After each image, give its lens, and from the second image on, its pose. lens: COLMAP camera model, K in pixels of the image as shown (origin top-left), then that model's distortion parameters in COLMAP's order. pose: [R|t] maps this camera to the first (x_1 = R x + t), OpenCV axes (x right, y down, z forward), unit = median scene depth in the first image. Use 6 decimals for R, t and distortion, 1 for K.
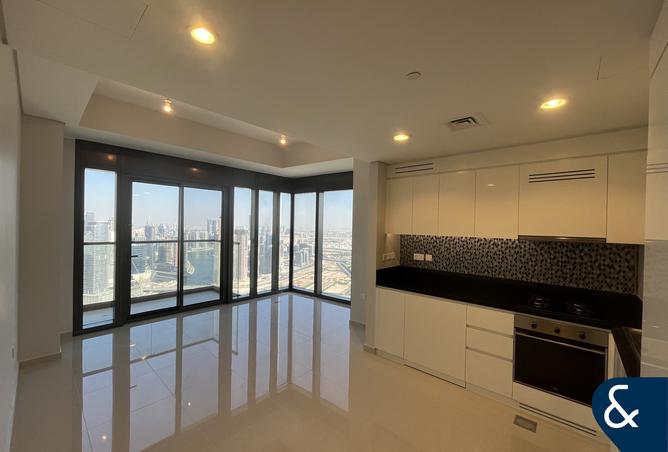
lens RADIAL K [[278.7, 0, 336.3], [0, 278.7, 227.9], [0, 0, 1]] dist [0.003624, 0.000366]
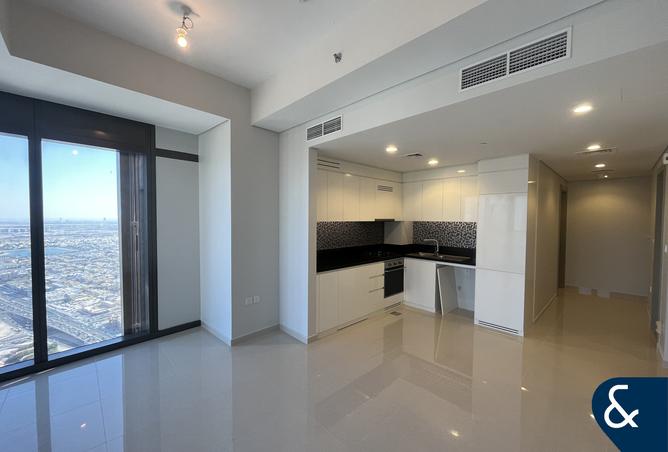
lens RADIAL K [[278.7, 0, 333.0], [0, 278.7, 226.9], [0, 0, 1]] dist [0.003624, 0.000366]
pose [[0.082618, -0.051298, 0.995260, -1.091120], [0.015434, 0.998620, 0.050190, -0.013661], [-0.996462, 0.011214, 0.083296, 1.086219]]
